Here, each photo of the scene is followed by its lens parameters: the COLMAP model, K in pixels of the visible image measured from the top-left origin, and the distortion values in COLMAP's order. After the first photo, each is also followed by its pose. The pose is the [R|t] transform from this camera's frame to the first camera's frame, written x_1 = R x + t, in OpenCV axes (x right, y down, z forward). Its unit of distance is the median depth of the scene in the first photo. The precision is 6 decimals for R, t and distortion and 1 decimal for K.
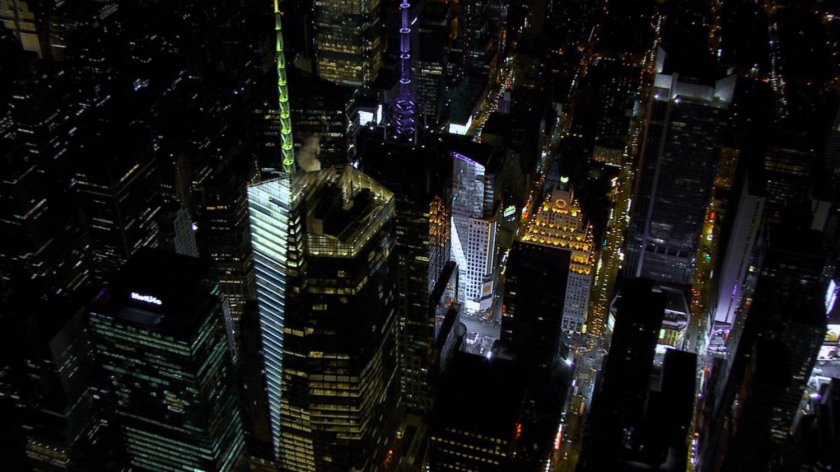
lens RADIAL K [[873.7, 0, 420.0], [0, 873.7, 236.0], [0, 0, 1]] dist [-0.106531, -0.001517]
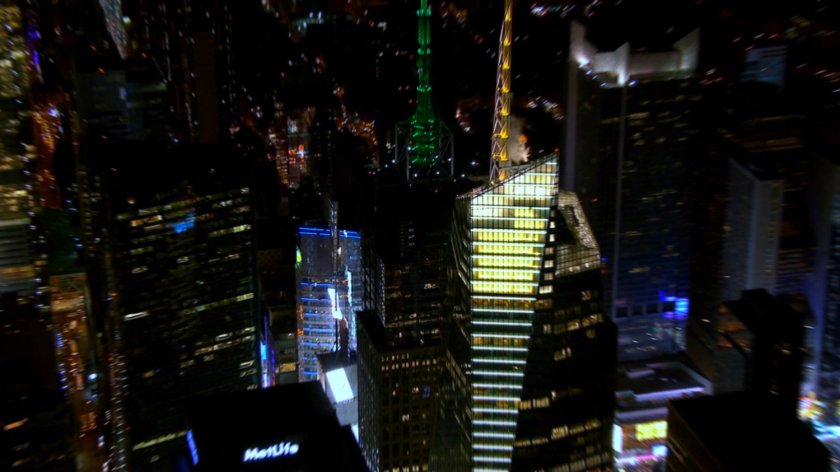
lens RADIAL K [[1721.9, 0, 420.0], [0, 1721.9, 236.0], [0, 0, 1]] dist [0.398525, 0.077838]
pose [[0.838229, -0.223773, 0.497290, -0.870502], [0.325228, 0.937136, -0.126505, 0.128069], [-0.437720, 0.267773, 0.858312, -0.187076]]
